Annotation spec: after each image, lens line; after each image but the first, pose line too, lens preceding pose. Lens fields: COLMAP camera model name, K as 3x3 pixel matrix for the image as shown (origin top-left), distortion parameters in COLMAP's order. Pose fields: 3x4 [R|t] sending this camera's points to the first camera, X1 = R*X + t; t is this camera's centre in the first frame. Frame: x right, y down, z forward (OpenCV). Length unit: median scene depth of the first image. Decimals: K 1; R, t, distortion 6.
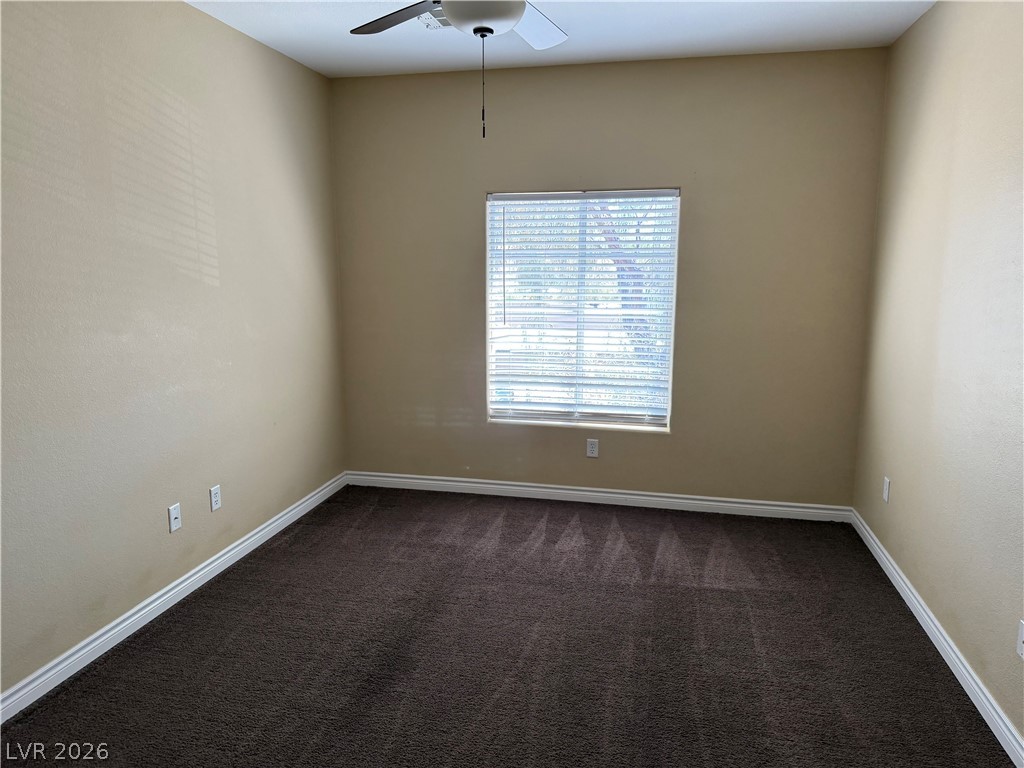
lens RADIAL K [[719.1, 0, 509.2], [0, 719.1, 381.5], [0, 0, 1]] dist [0.081479, -0.098349]
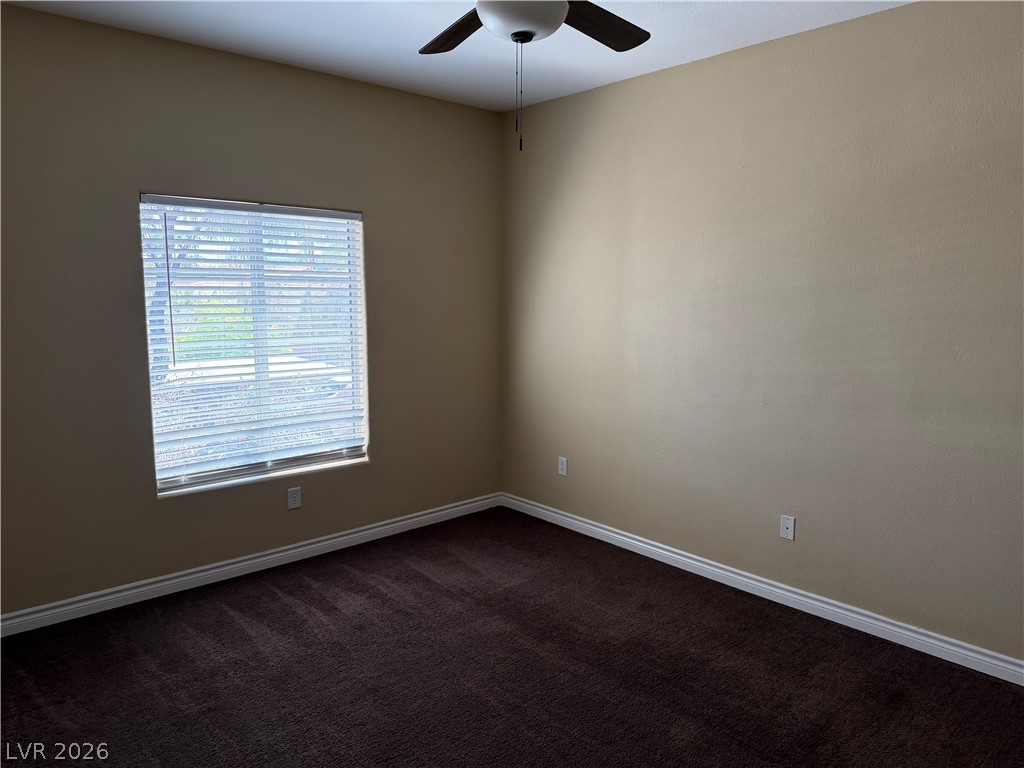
lens RADIAL K [[719.1, 0, 513.8], [0, 719.1, 381.8], [0, 0, 1]] dist [0.081479, -0.098349]
pose [[0.569061, -0.101316, 0.816030, -0.450018], [0.129804, 0.991006, 0.032521, -0.042129], [-0.811985, 0.087418, 0.577094, 0.274260]]
